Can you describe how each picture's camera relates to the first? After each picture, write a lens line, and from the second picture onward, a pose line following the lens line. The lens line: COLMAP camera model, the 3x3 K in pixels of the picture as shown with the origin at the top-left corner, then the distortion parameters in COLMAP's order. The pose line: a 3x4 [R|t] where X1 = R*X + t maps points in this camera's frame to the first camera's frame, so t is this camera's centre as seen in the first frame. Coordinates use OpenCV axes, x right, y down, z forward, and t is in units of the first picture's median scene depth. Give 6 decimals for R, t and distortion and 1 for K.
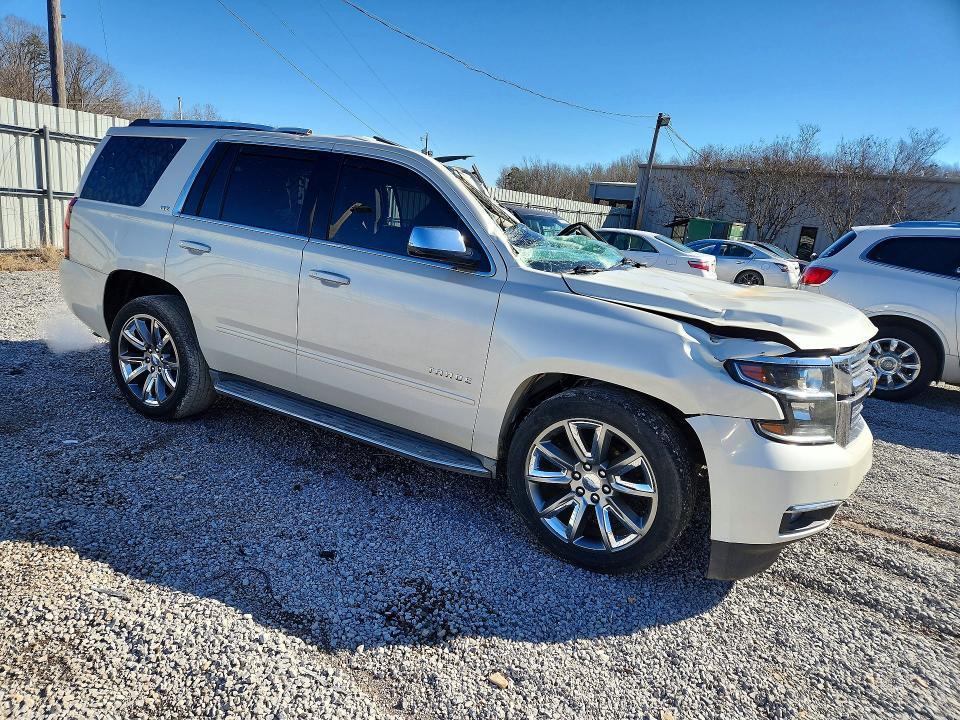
lens RADIAL K [[770.6, 0, 480.0], [0, 770.6, 360.0], [0, 0, 1]] dist [0.044649, -0.004738]
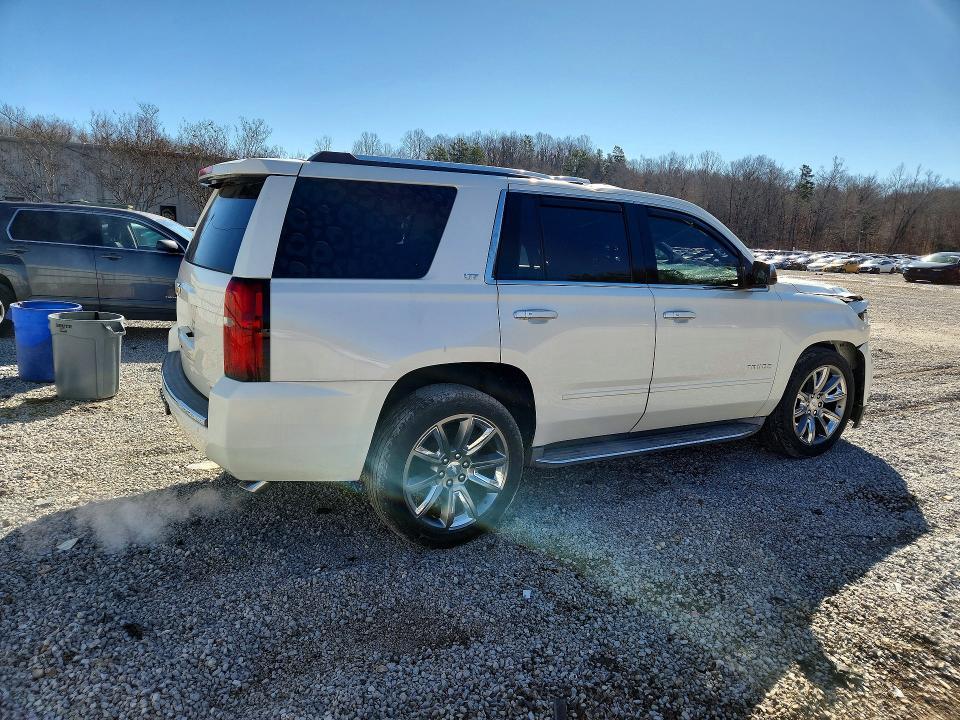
lens RADIAL K [[770.6, 0, 480.0], [0, 770.6, 360.0], [0, 0, 1]] dist [0.044649, -0.004738]
pose [[0.373627, -0.231868, 0.898132, -1.125733], [0.172041, 0.968776, 0.178536, -0.251126], [-0.911485, 0.087810, 0.401852, 0.679474]]
